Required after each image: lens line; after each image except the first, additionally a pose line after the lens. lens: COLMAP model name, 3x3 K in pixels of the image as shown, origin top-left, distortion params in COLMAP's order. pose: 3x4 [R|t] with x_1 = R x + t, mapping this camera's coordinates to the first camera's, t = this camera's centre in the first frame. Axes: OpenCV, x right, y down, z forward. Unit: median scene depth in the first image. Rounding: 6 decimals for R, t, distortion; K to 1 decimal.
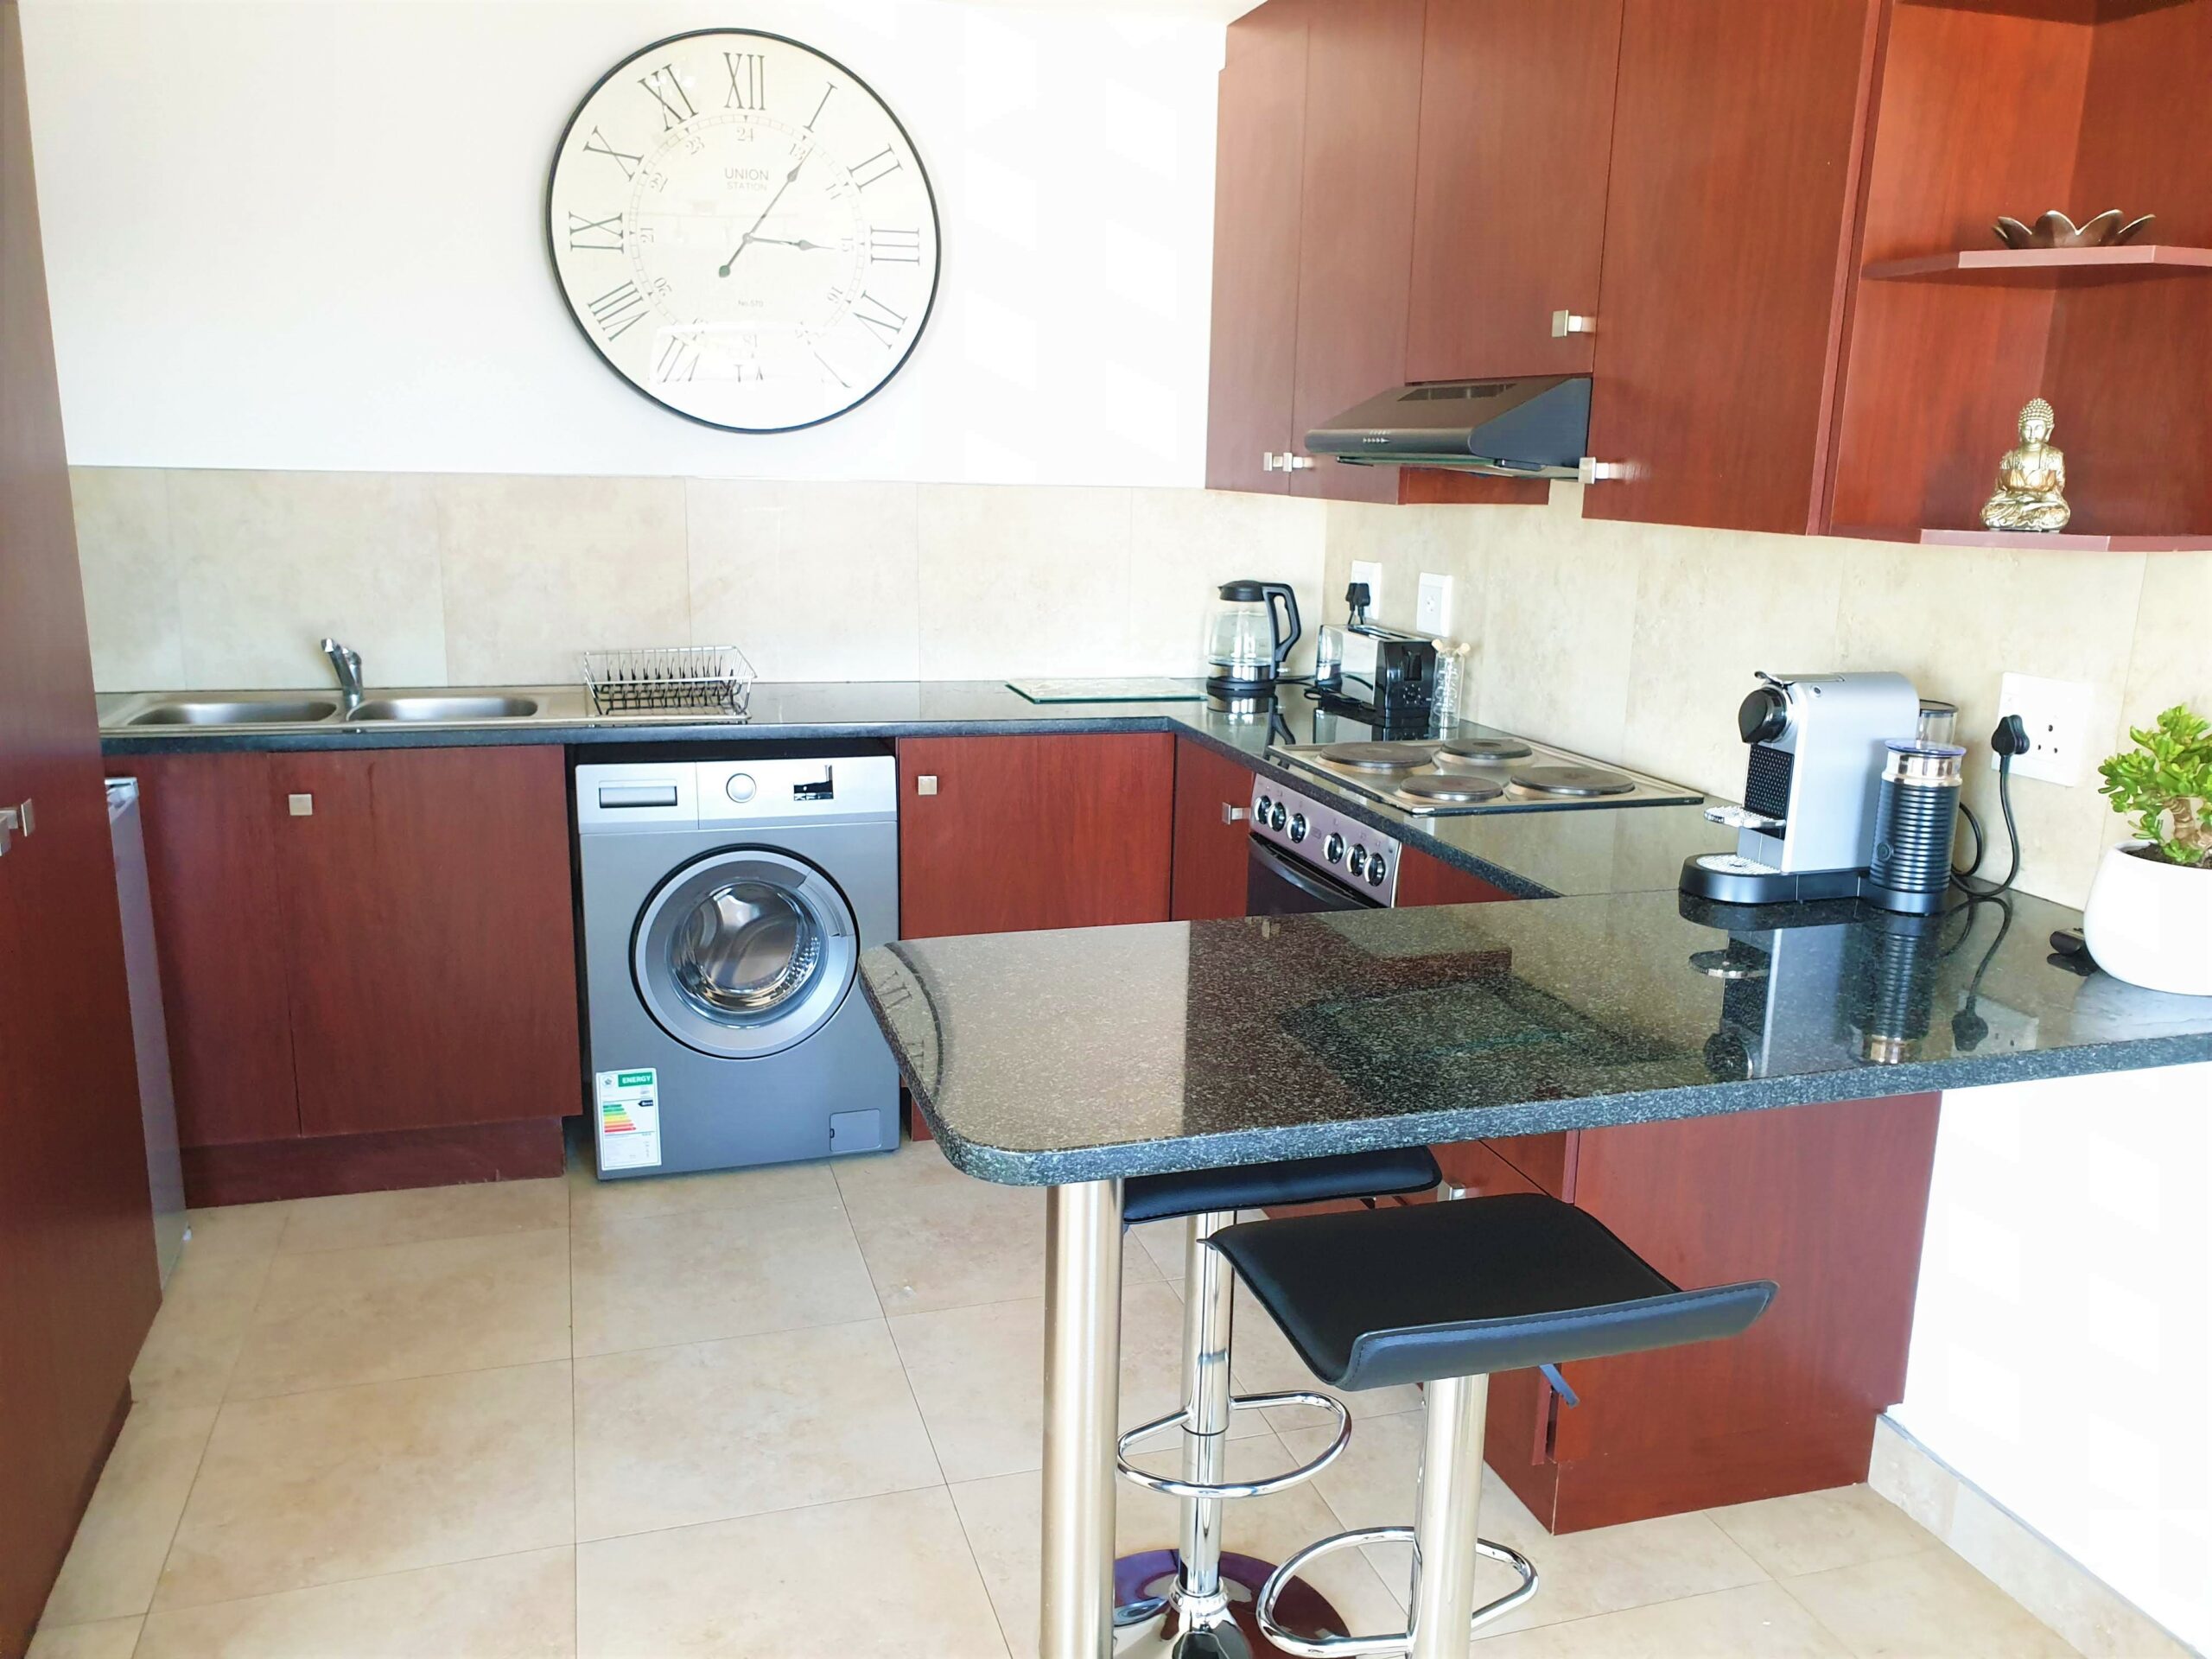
lens RADIAL K [[1718.0, 0, 1152.0], [0, 1718.0, 830.0], [0, 0, 1]] dist [0.022699, -0.001248]
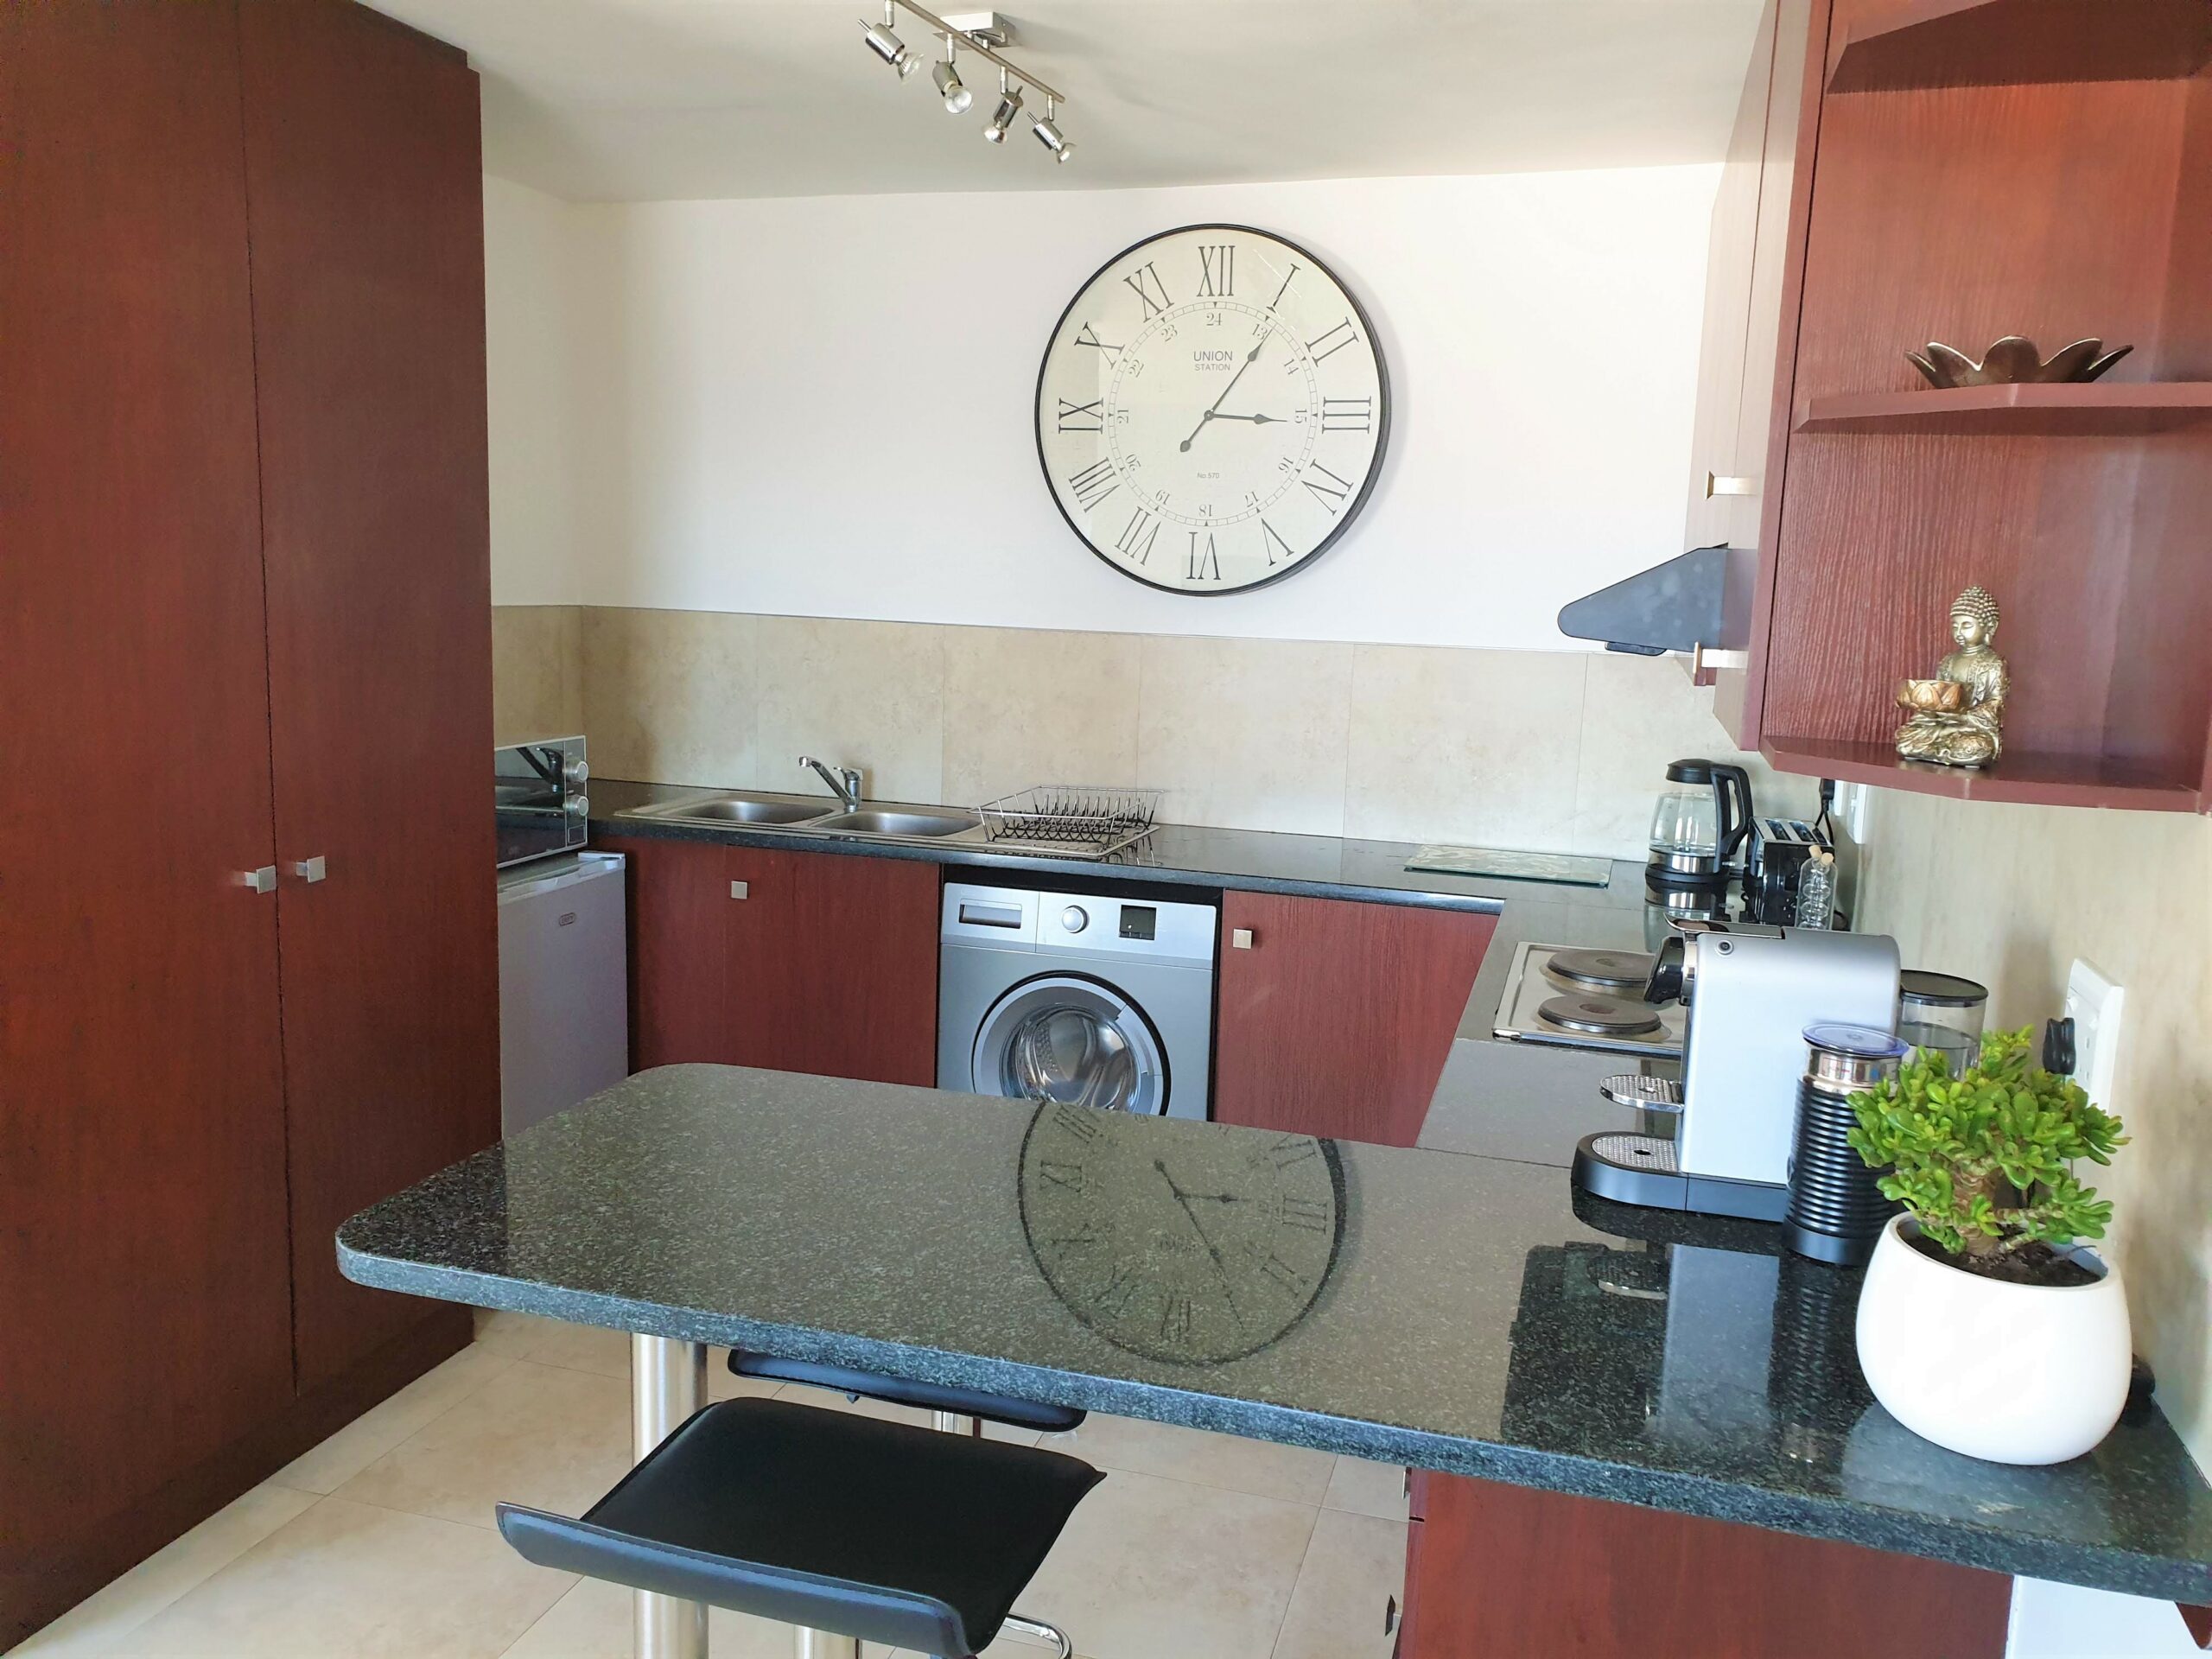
lens RADIAL K [[1718.0, 0, 1145.8], [0, 1718.0, 849.4], [0, 0, 1]] dist [0.022699, -0.001248]
pose [[0.825907, 0.095579, -0.555646, 0.363938], [-0.133504, 0.990652, -0.028032, -0.041795], [0.547772, 0.097333, 0.830947, 0.122249]]
